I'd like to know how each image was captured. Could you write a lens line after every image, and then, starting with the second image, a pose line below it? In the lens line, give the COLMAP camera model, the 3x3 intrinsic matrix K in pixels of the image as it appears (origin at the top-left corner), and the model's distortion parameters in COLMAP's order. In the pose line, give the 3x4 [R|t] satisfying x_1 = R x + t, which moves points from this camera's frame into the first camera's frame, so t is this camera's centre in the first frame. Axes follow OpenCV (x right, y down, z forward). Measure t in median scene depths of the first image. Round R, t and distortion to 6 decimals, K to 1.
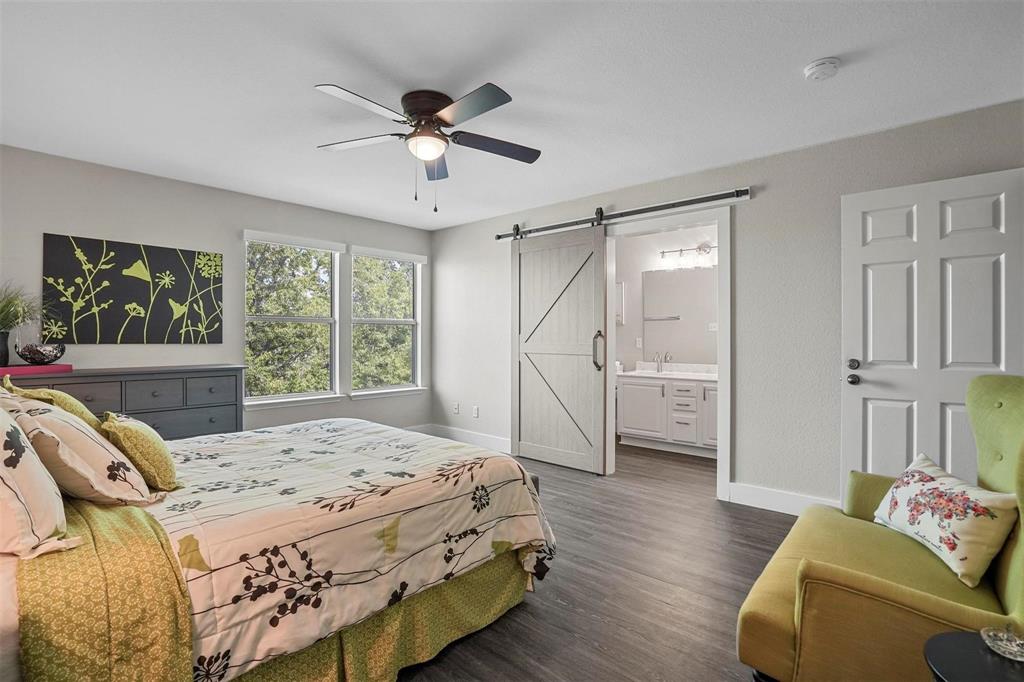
lens RADIAL K [[473.4, 0, 511.6], [0, 473.4, 345.3], [0, 0, 1]] dist [-0.063647, 0.026212]
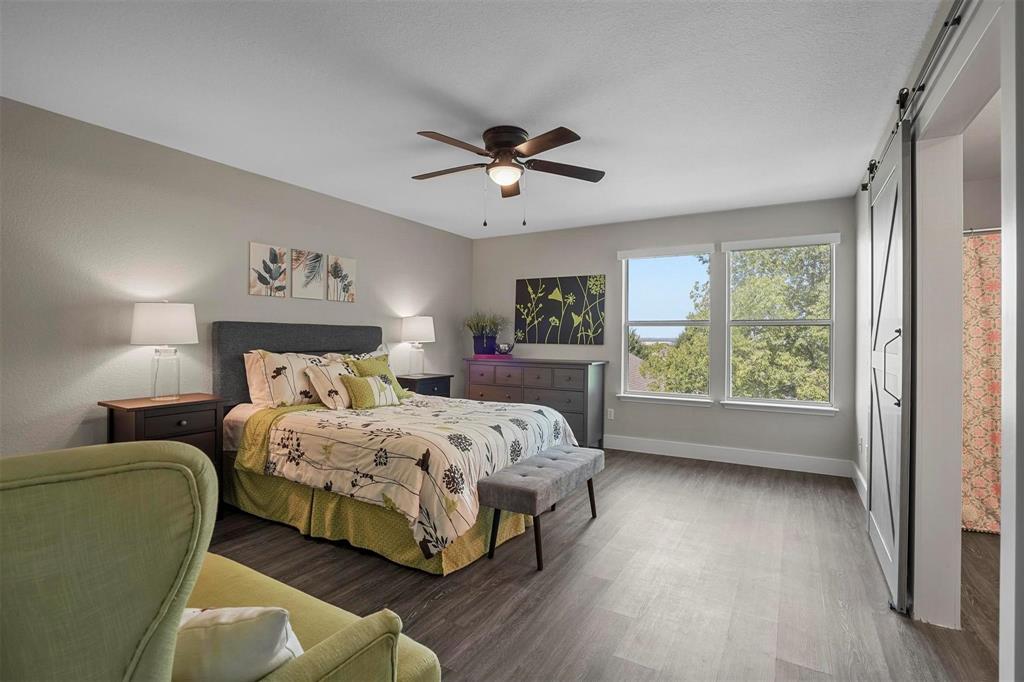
lens RADIAL K [[473.4, 0, 511.6], [0, 473.4, 345.3], [0, 0, 1]] dist [-0.063647, 0.026212]
pose [[0.196450, 0.013085, -0.980427, 0.726859], [-0.023924, 0.999677, 0.008548, -0.008858], [0.980222, 0.021776, 0.196699, 0.602096]]
